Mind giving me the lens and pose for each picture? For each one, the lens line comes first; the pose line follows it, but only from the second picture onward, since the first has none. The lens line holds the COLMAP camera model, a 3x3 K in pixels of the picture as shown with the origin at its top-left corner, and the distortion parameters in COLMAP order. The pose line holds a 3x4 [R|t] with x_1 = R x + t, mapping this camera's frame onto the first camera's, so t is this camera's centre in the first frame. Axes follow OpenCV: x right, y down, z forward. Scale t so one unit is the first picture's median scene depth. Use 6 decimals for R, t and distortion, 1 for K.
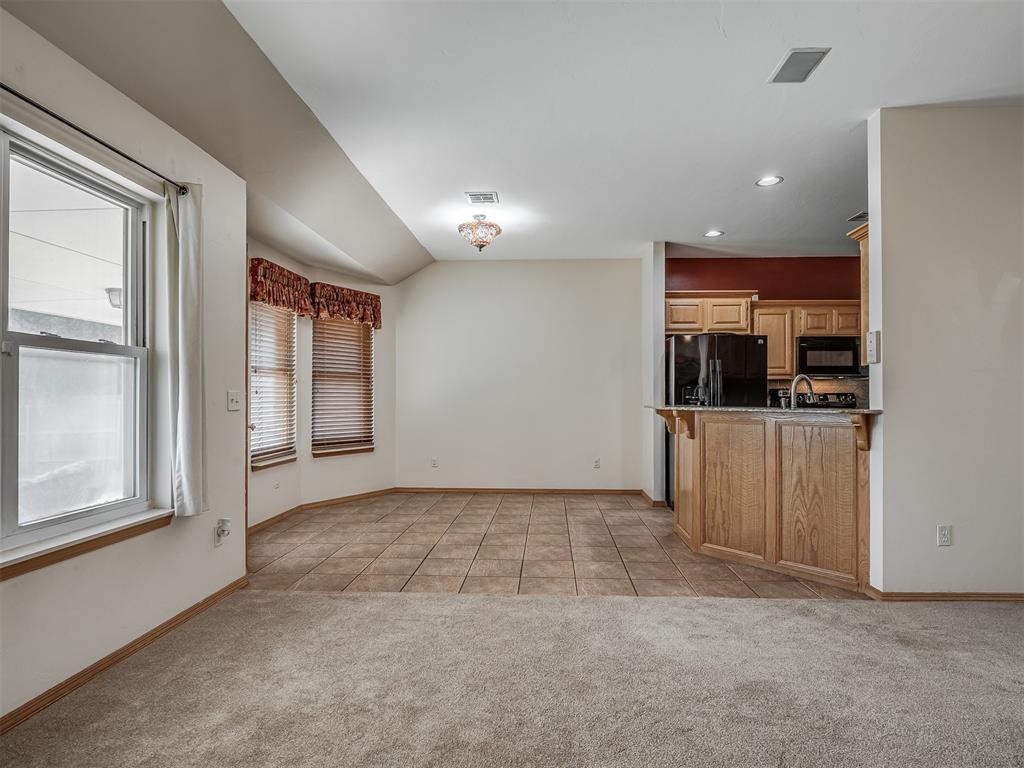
lens RADIAL K [[532.7, 0, 524.4], [0, 532.7, 388.8], [0, 0, 1]] dist [0.038693, 0.000123]
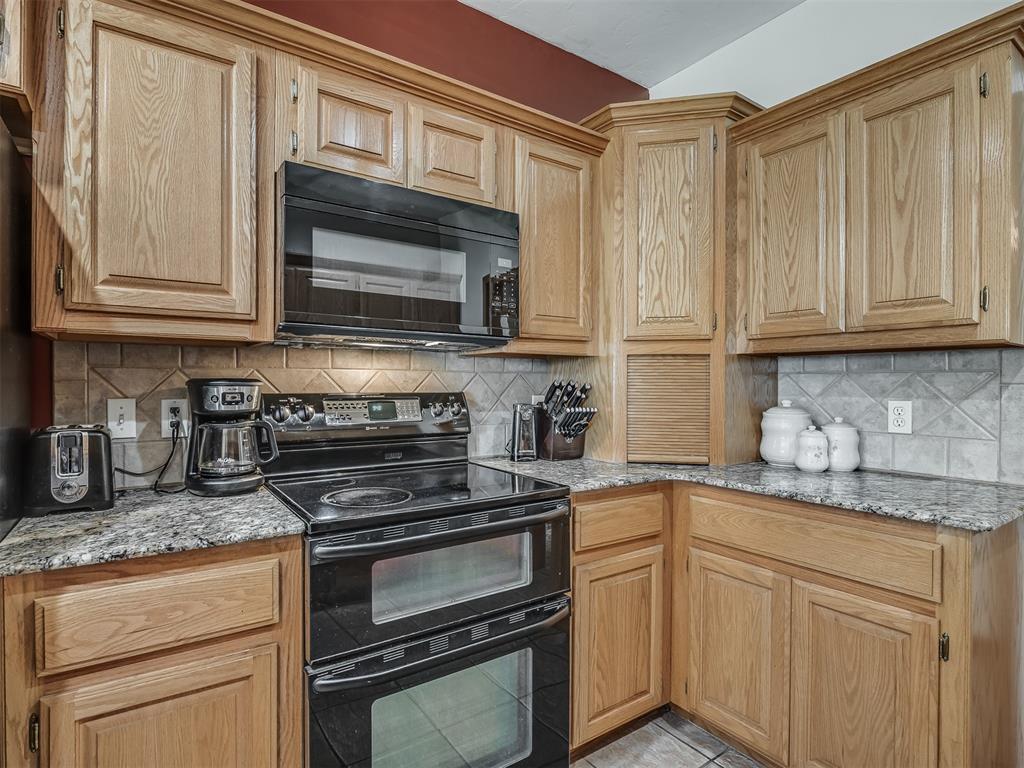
lens RADIAL K [[532.6, 0, 512.0], [0, 532.6, 384.0], [0, 0, 1]] dist [-0.014040, 0.000121]
pose [[0.799832, 0.006549, 0.600188, 0.444256], [-0.014405, 0.999862, 0.008287, -0.001207], [-0.600051, -0.015274, 0.799816, 0.733207]]
